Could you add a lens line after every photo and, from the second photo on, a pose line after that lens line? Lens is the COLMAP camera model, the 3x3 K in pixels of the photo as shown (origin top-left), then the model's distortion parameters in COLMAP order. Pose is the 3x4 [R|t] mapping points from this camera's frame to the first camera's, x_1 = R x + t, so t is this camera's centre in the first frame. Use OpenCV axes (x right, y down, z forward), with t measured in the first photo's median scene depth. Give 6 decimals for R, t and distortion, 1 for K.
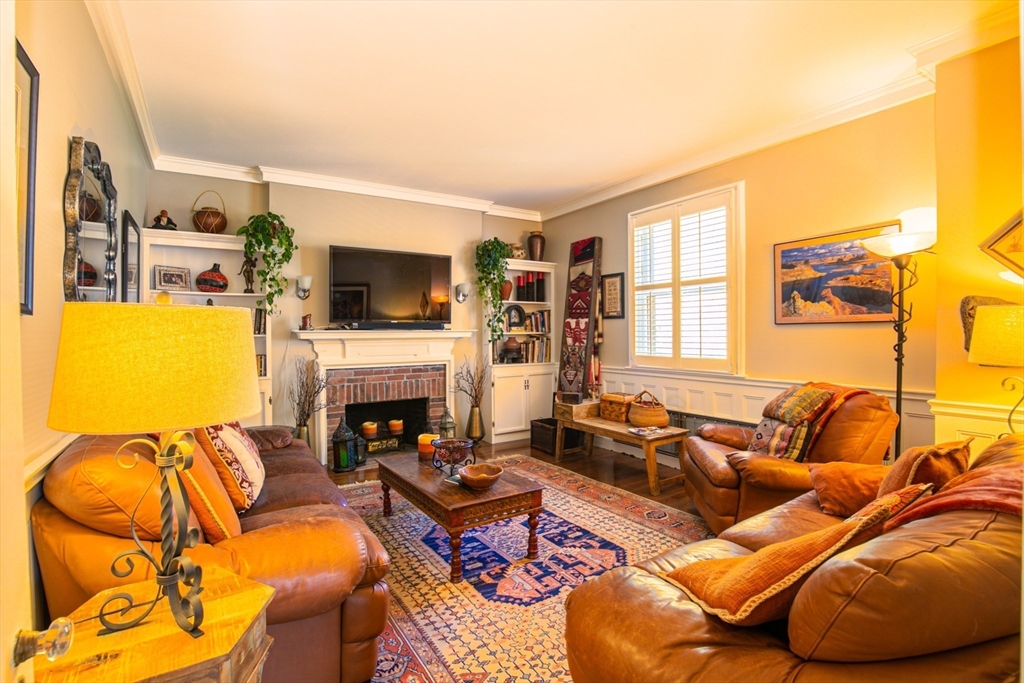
lens RADIAL K [[475.2, 0, 508.6], [0, 475.2, 337.3], [0, 0, 1]] dist [-0.031225, 0.004815]
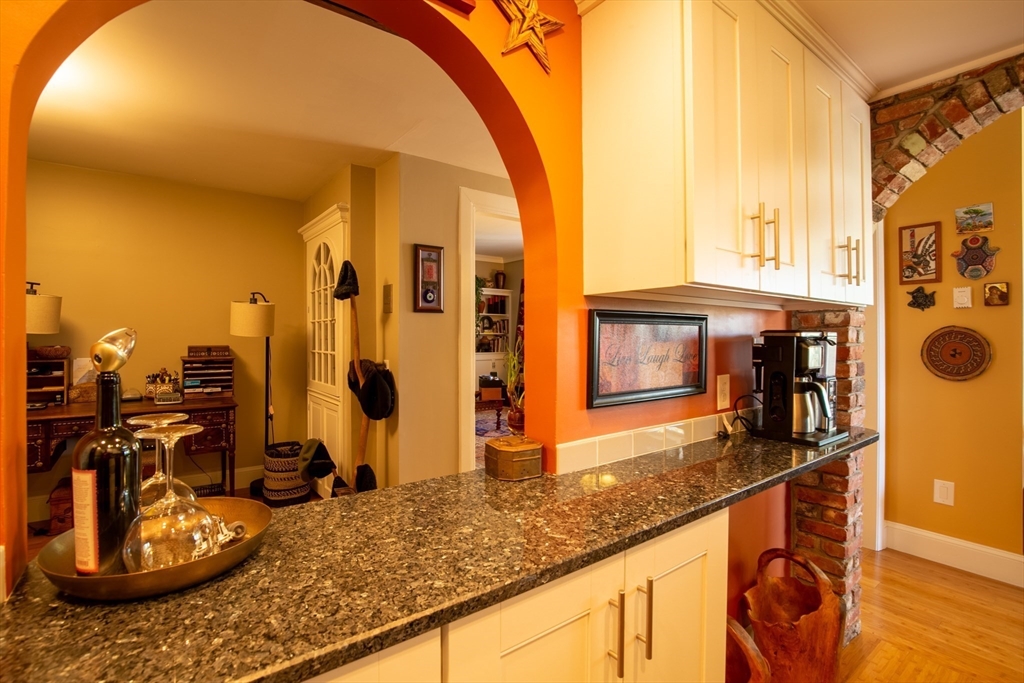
lens RADIAL K [[475.2, 0, 508.6], [0, 475.2, 337.3], [0, 0, 1]] dist [-0.031225, 0.004815]
pose [[0.996812, 0.008202, 0.079368, -0.046976], [-0.007635, 0.999943, -0.007445, 0.017795], [-0.079425, 0.006815, 0.996818, -0.719097]]
